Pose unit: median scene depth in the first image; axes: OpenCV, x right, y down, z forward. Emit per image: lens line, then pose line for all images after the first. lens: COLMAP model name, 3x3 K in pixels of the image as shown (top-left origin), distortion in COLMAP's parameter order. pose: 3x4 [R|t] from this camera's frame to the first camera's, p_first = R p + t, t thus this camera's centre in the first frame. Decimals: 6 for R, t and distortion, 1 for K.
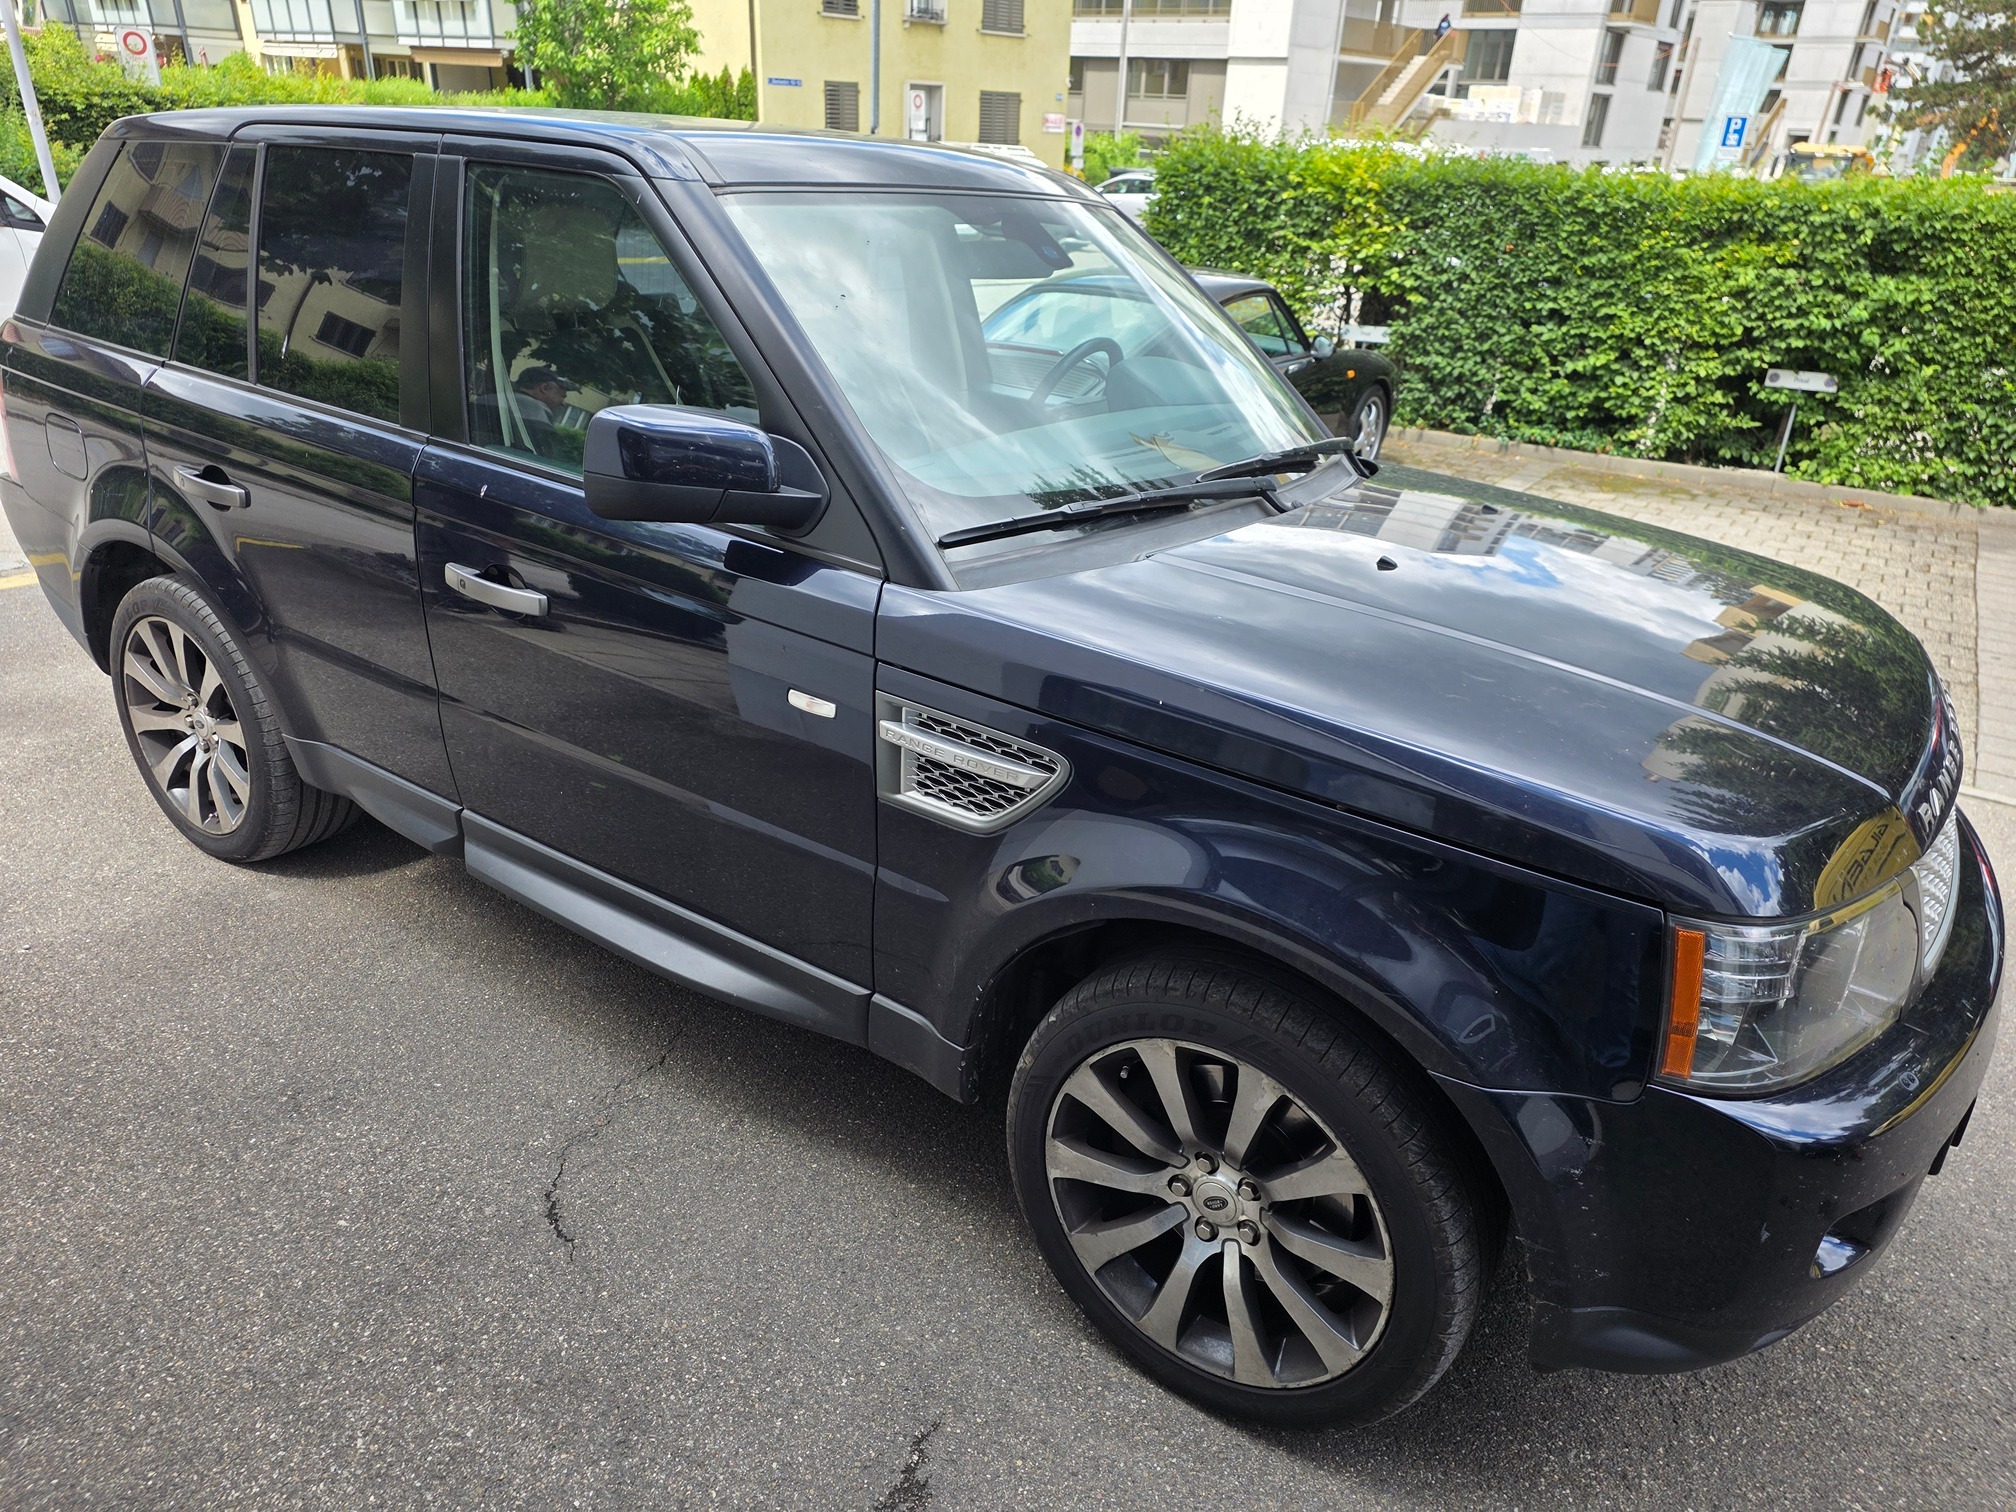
lens RADIAL K [[1324.8, 0, 1000.4], [0, 1324.8, 756.2], [0, 0, 1]] dist [0.039454, -0.015122]
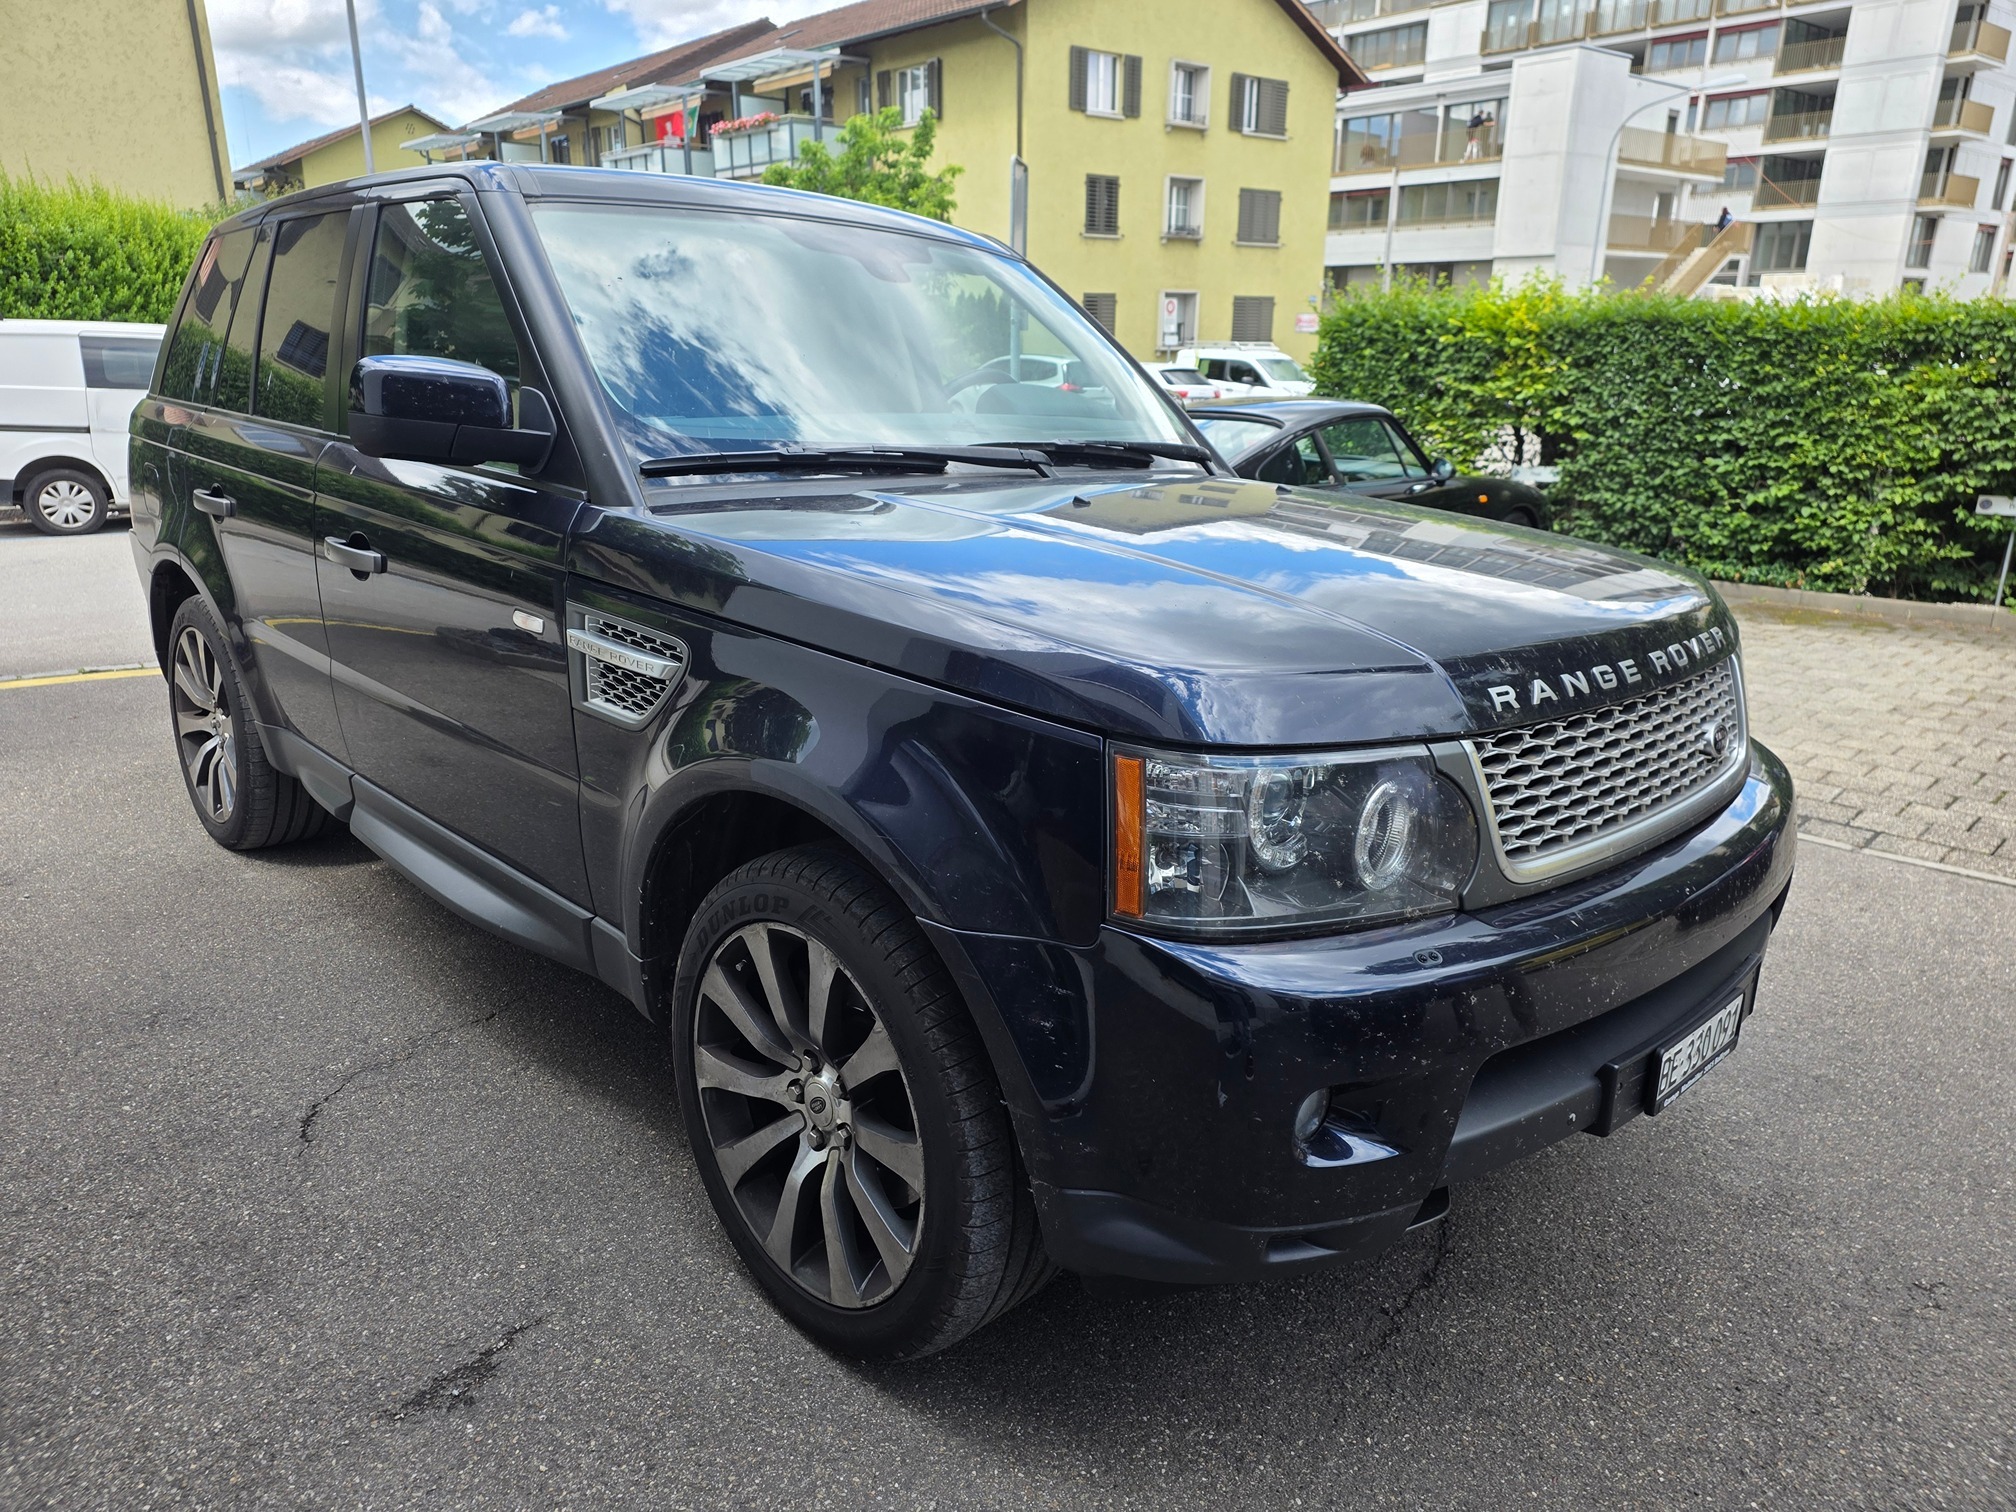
lens RADIAL K [[1324.8, 0, 1002.3], [0, 1324.8, 736.7], [0, 0, 1]] dist [0.039454, -0.015122]
pose [[0.980776, 0.023003, -0.193776, 0.099945], [-0.051995, 0.987933, -0.145890, 0.042720], [0.188082, 0.153161, 0.970138, 0.008132]]
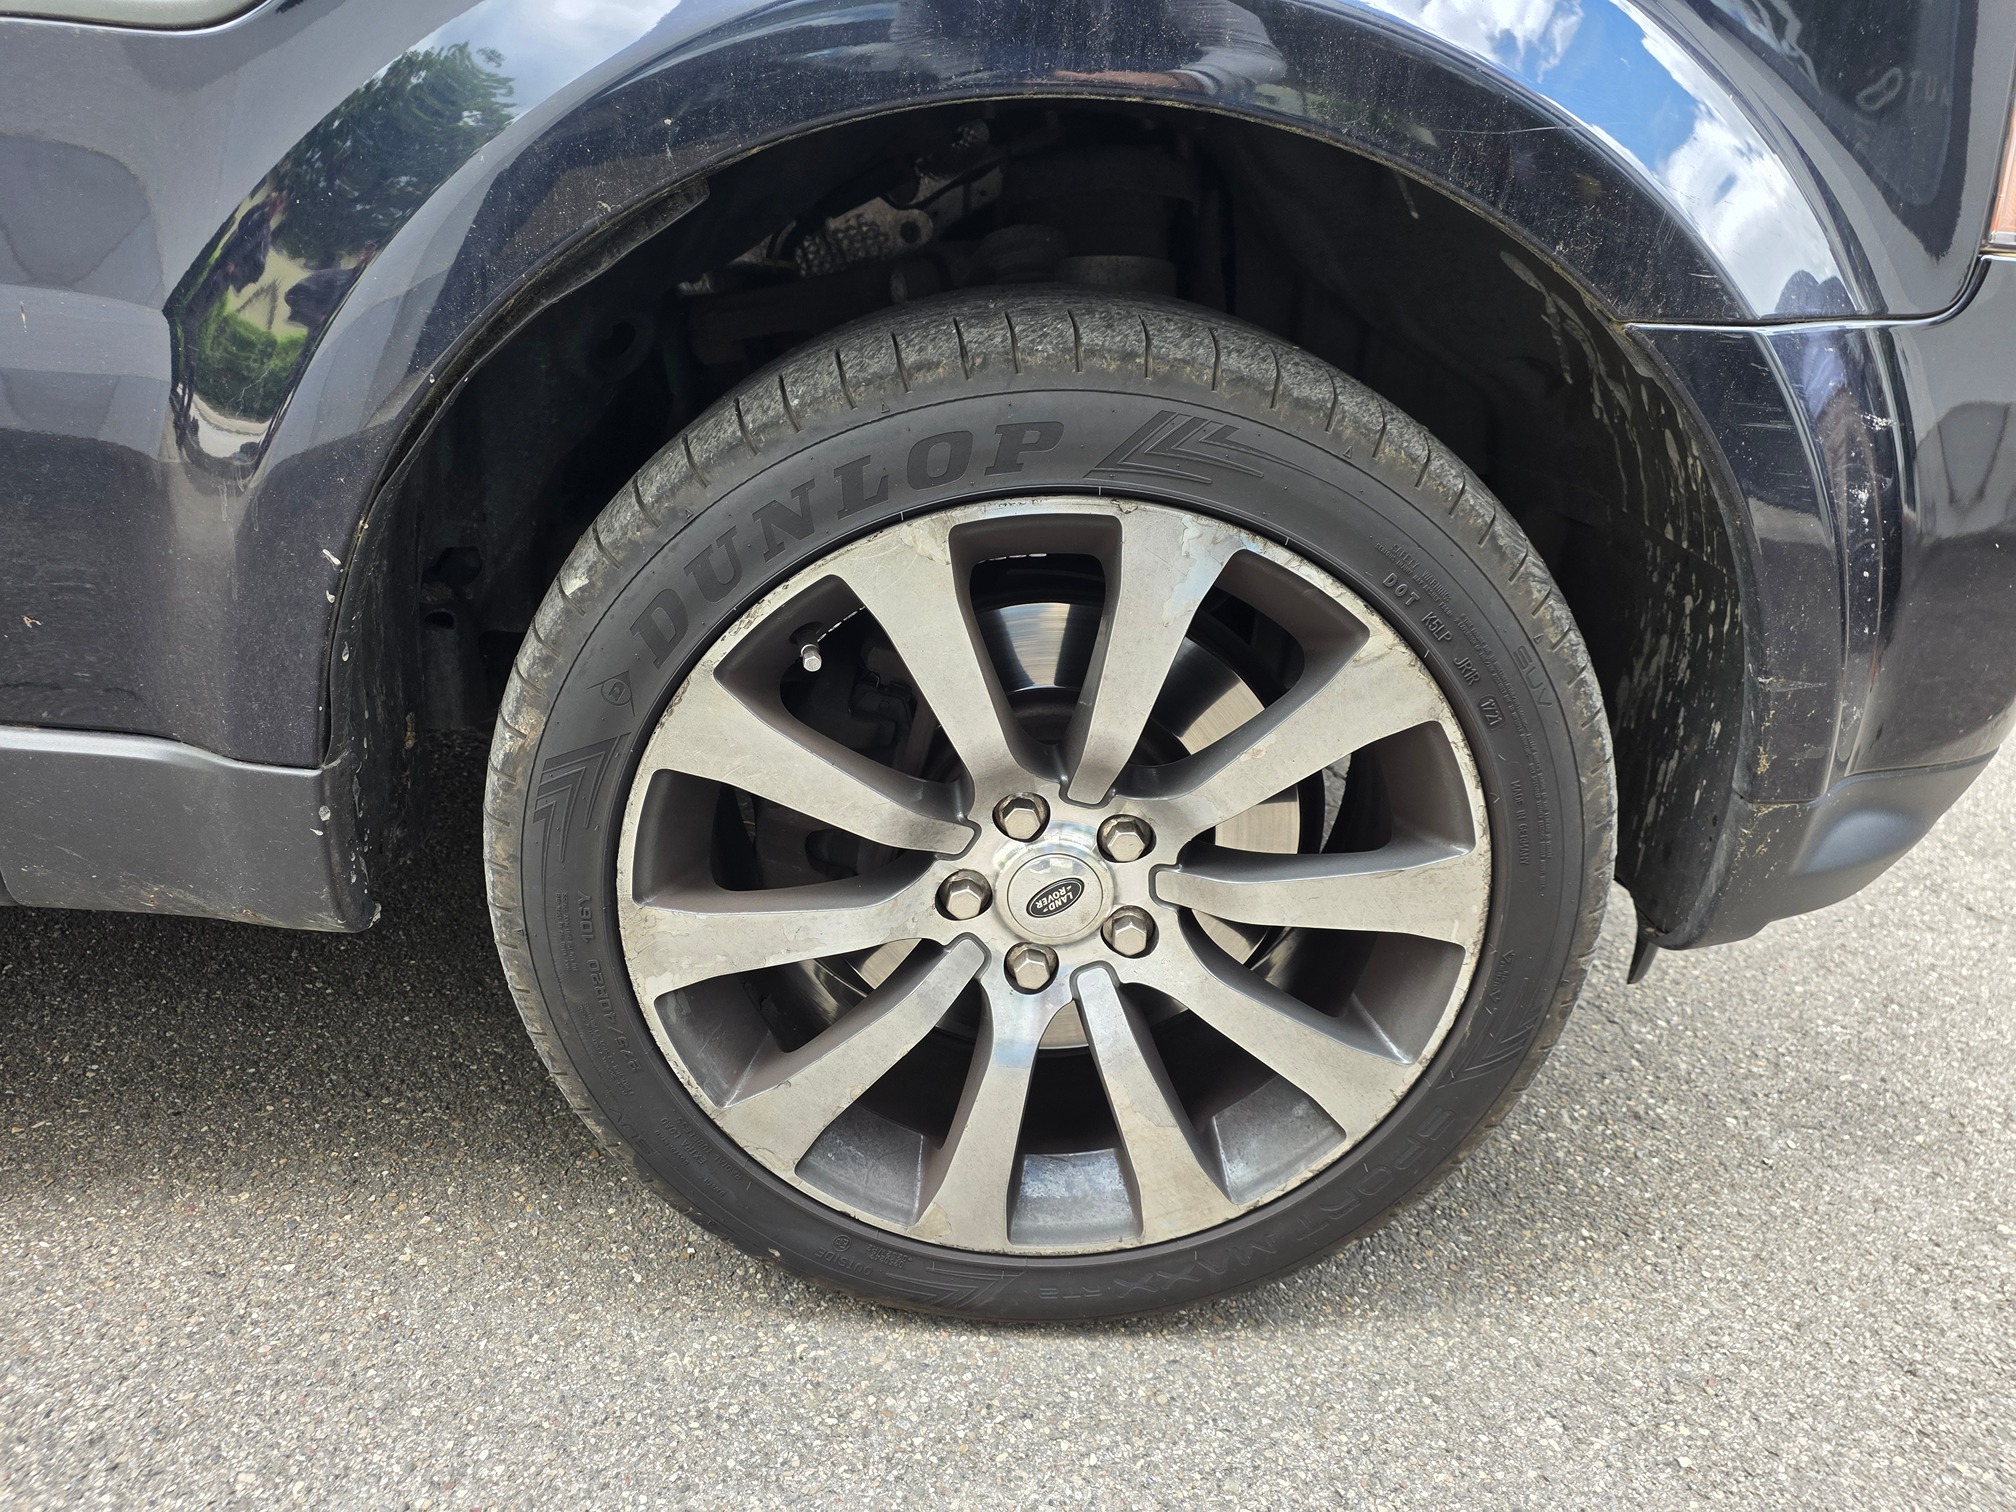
lens RADIAL K [[1324.8, 0, 1021.0], [0, 1324.8, 769.9], [0, 0, 1]] dist [0.039454, -0.015122]
pose [[0.809284, -0.248526, 0.532253, -0.015795], [0.206072, 0.968621, 0.138949, 0.048048], [-0.550084, -0.002766, 0.835105, 0.132666]]
